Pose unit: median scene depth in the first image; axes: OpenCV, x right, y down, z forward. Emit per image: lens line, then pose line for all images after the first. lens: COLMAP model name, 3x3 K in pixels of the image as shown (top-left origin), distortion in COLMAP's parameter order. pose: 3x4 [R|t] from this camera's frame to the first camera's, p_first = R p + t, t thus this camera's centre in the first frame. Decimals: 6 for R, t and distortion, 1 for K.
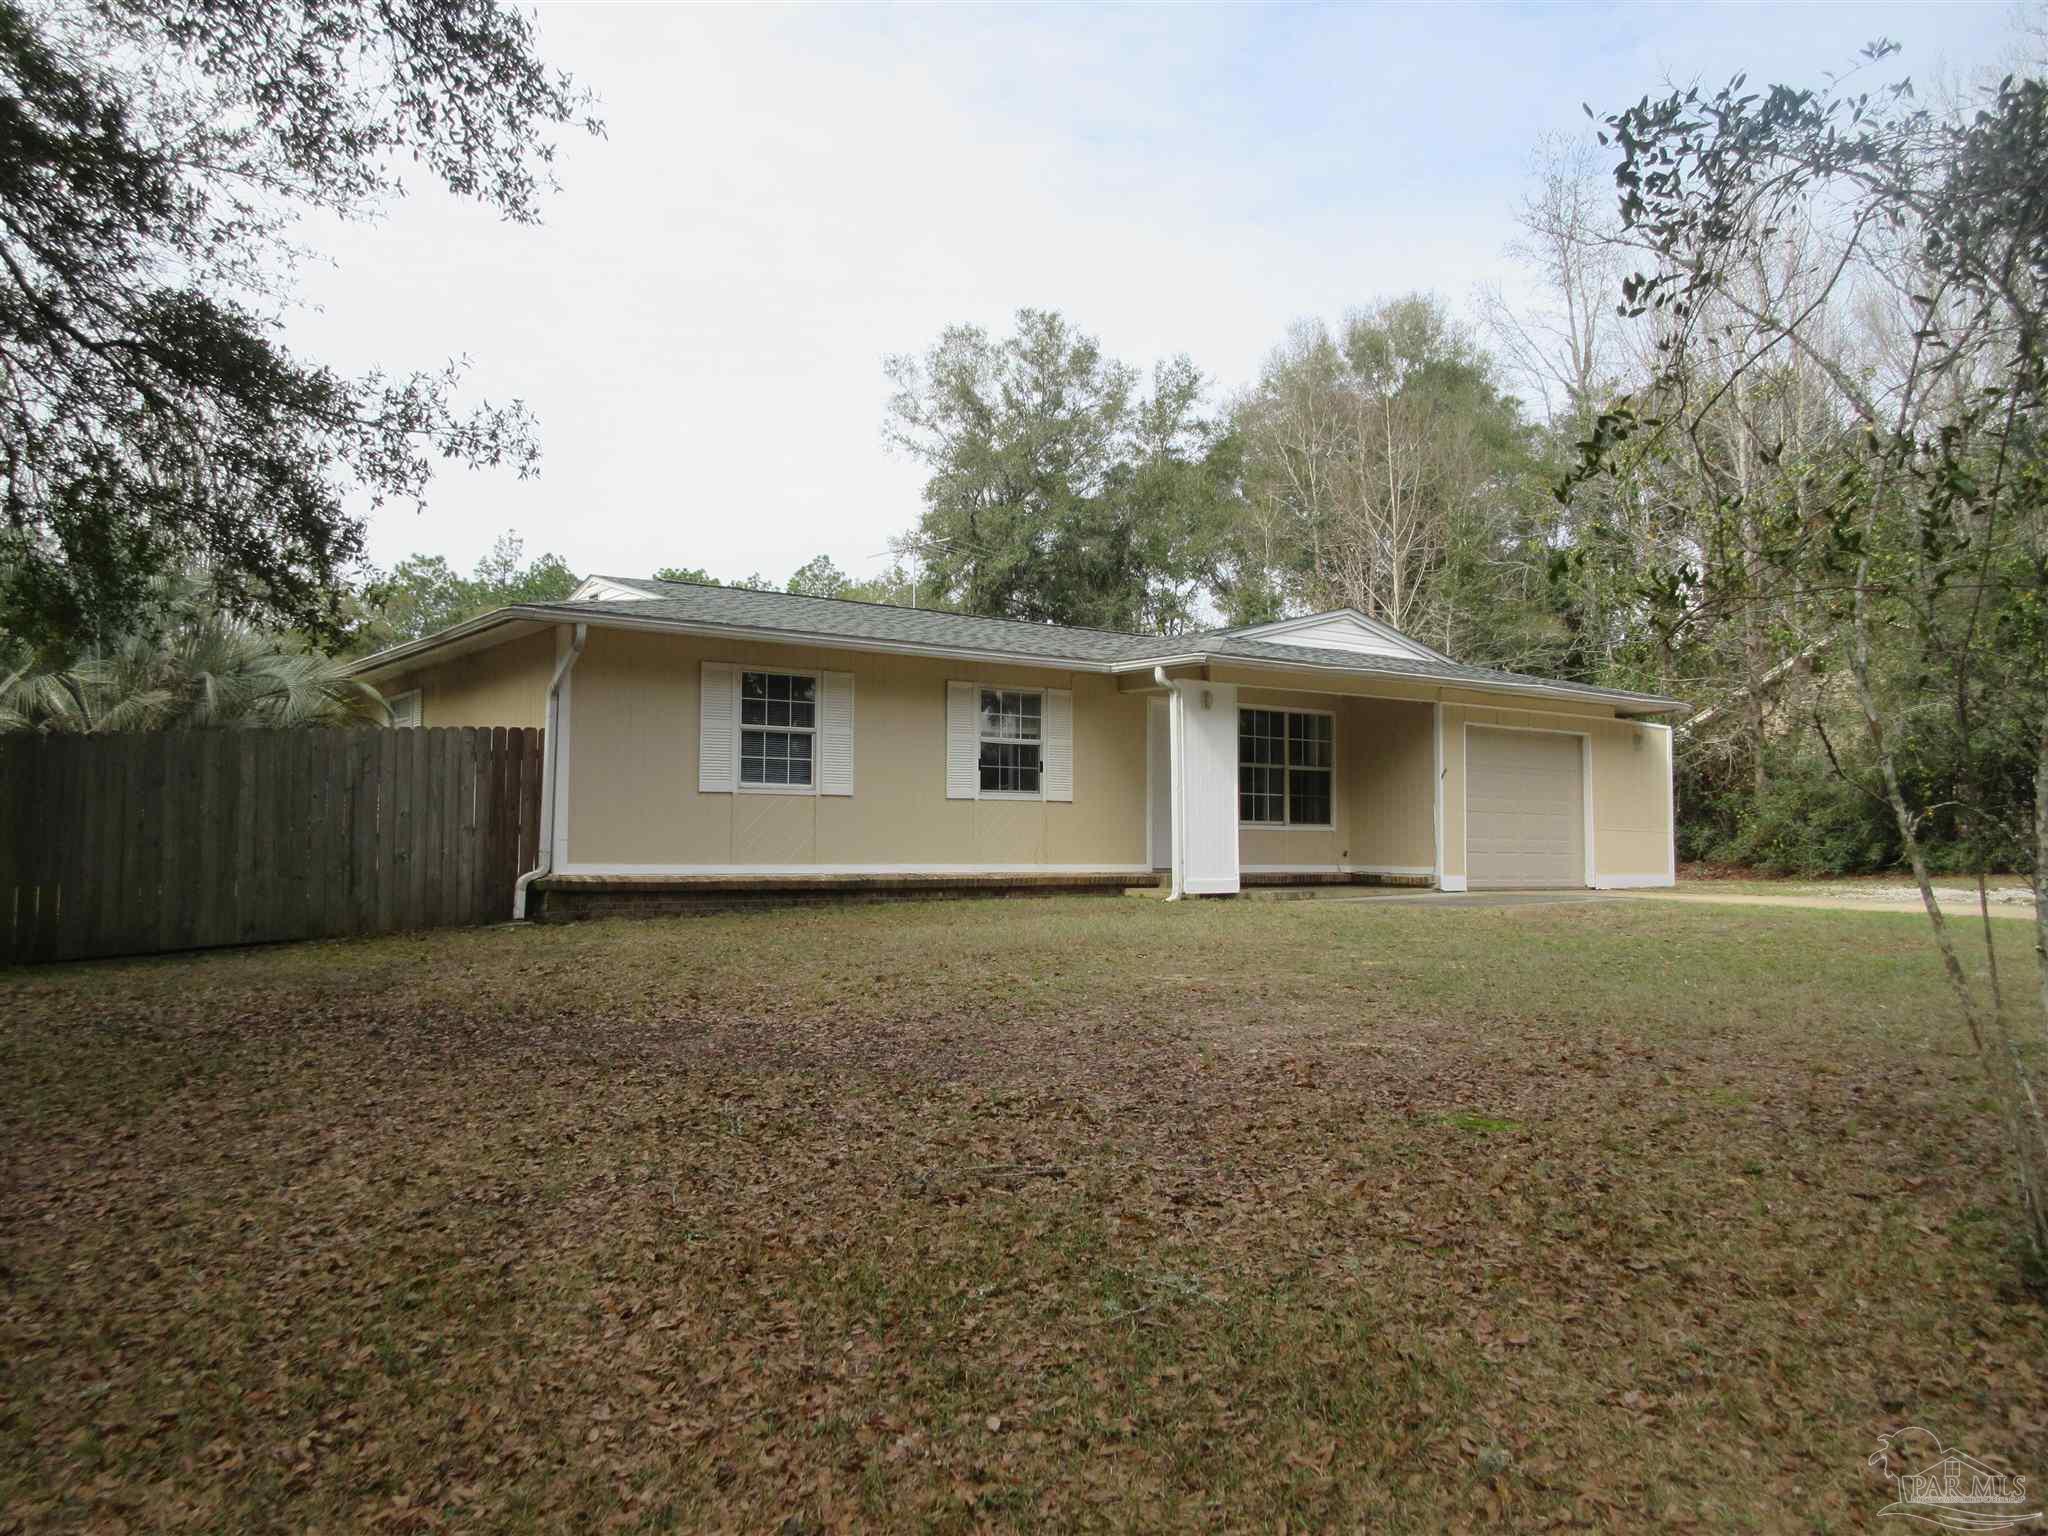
lens RADIAL K [[1595.9, 0, 1054.1], [0, 1595.9, 760.9], [0, 0, 1]] dist [-0.016258, 0.004591]
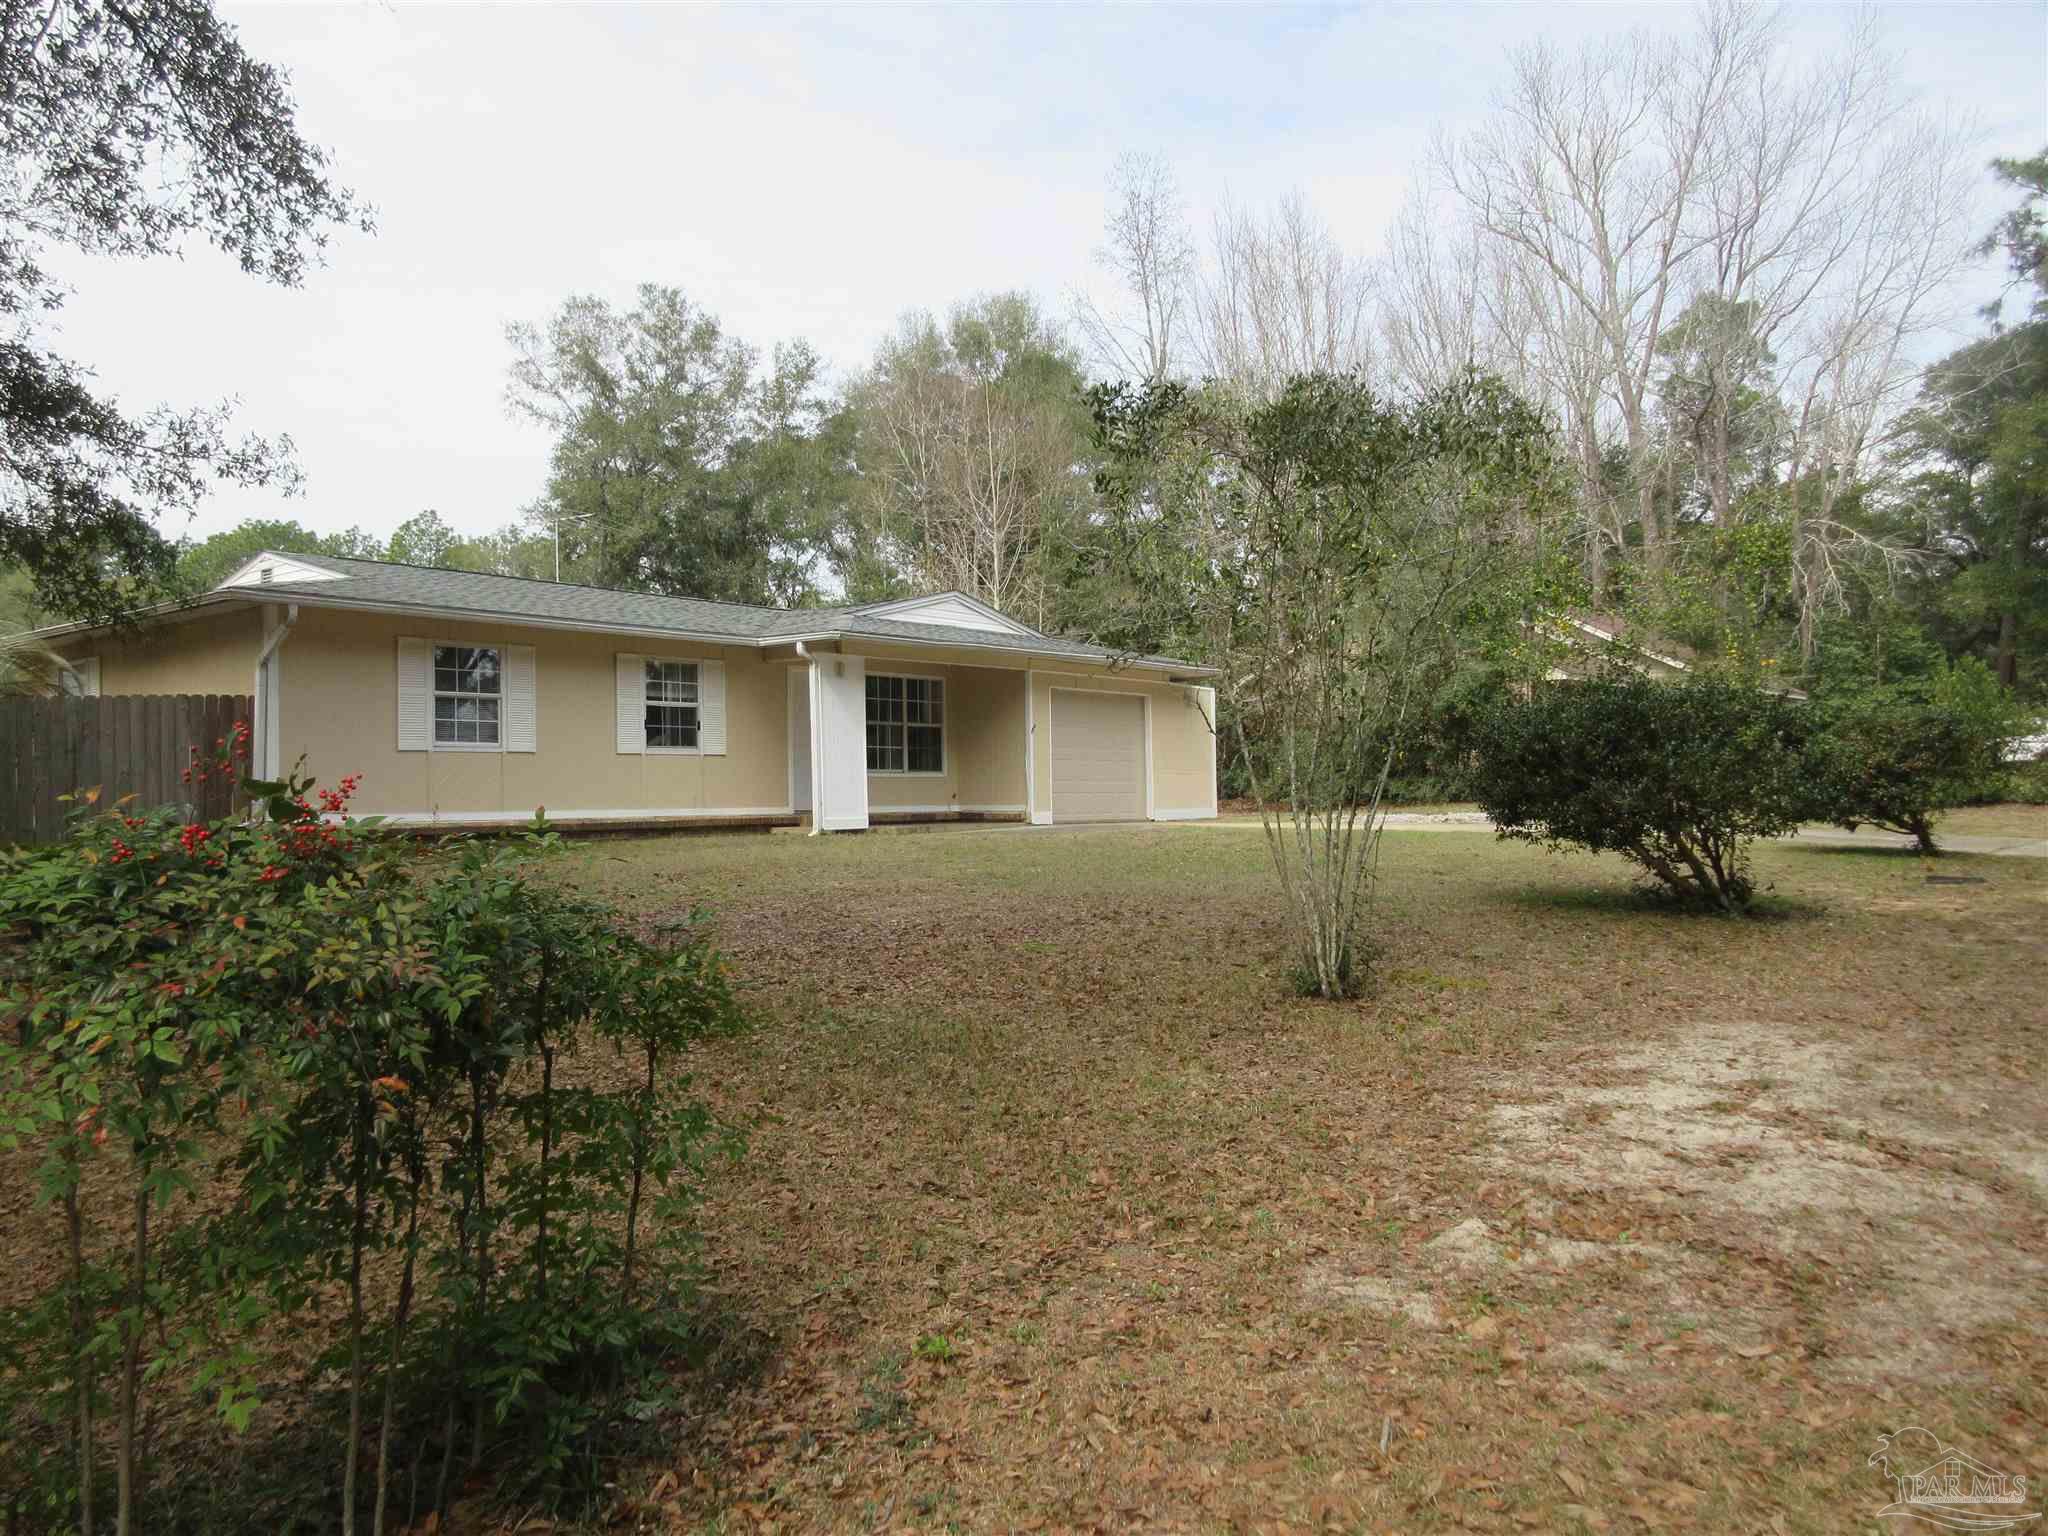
lens RADIAL K [[1539.2, 0, 1061.1], [0, 1539.2, 751.8], [0, 0, 1]] dist [0.000680, 0.000180]
pose [[0.968765, -0.012255, 0.247677, -0.027024], [0.006331, 0.999675, 0.024704, -0.003139], [-0.247899, -0.022364, 0.968528, -0.146552]]
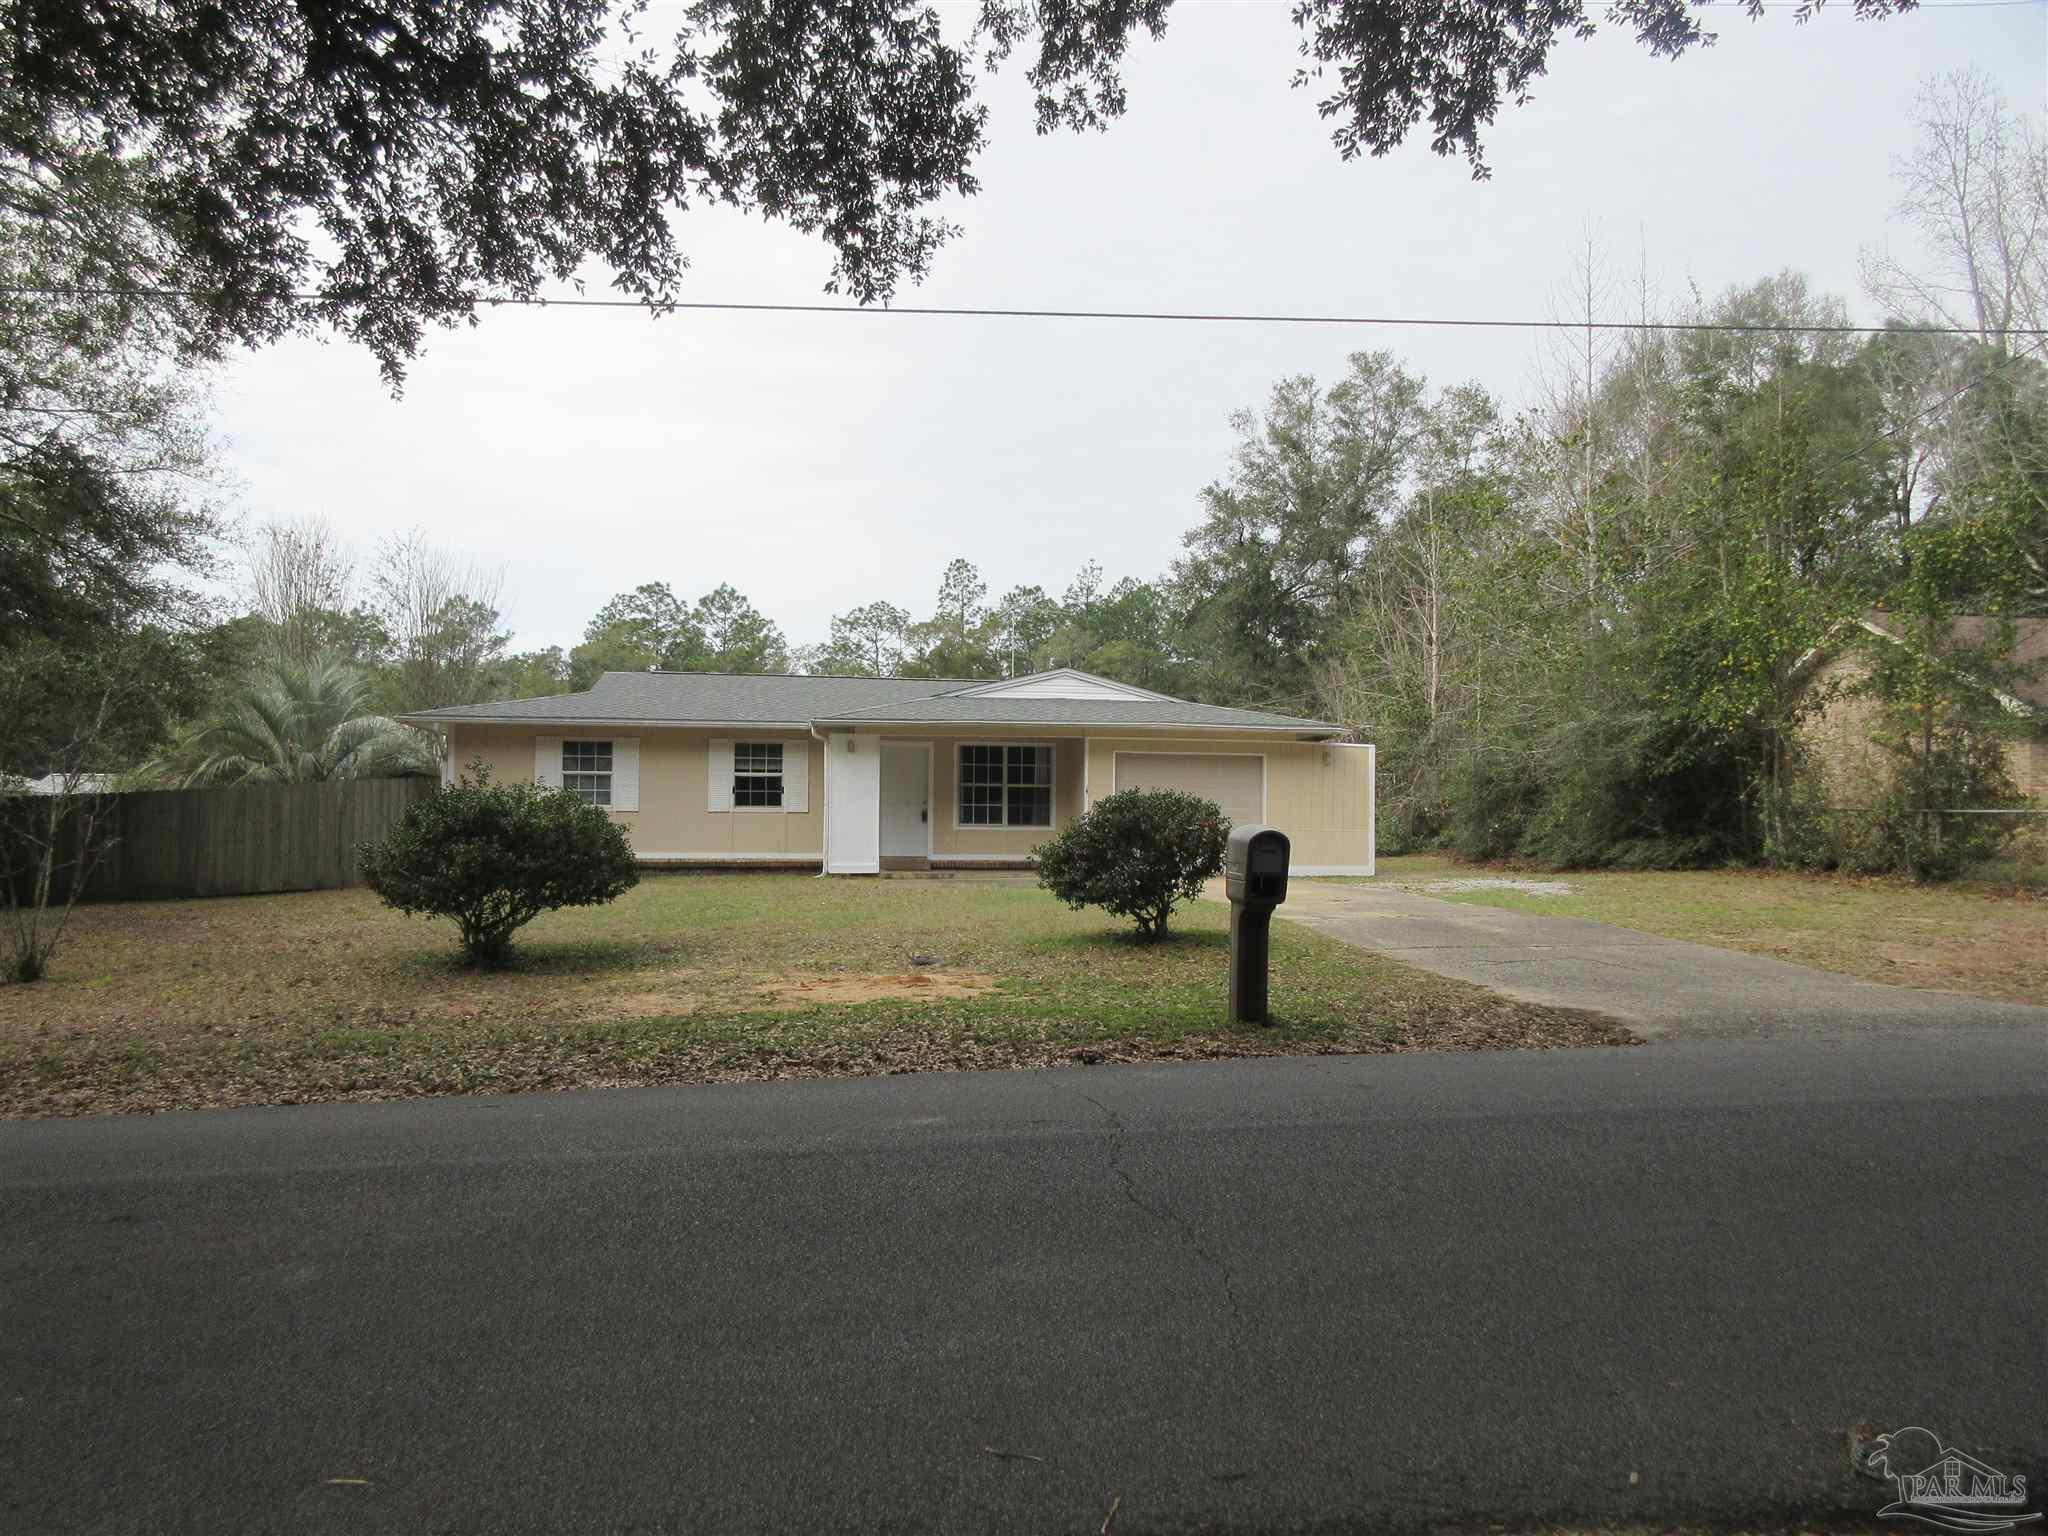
lens RADIAL K [[1539.2, 0, 1023.6], [0, 1539.2, 766.5], [0, 0, 1]] dist [0.000680, 0.000180]
pose [[0.889372, -0.016790, -0.456875, 0.791574], [0.023362, 0.999689, 0.008739, -0.024264], [0.456586, -0.018445, 0.889488, -0.200115]]
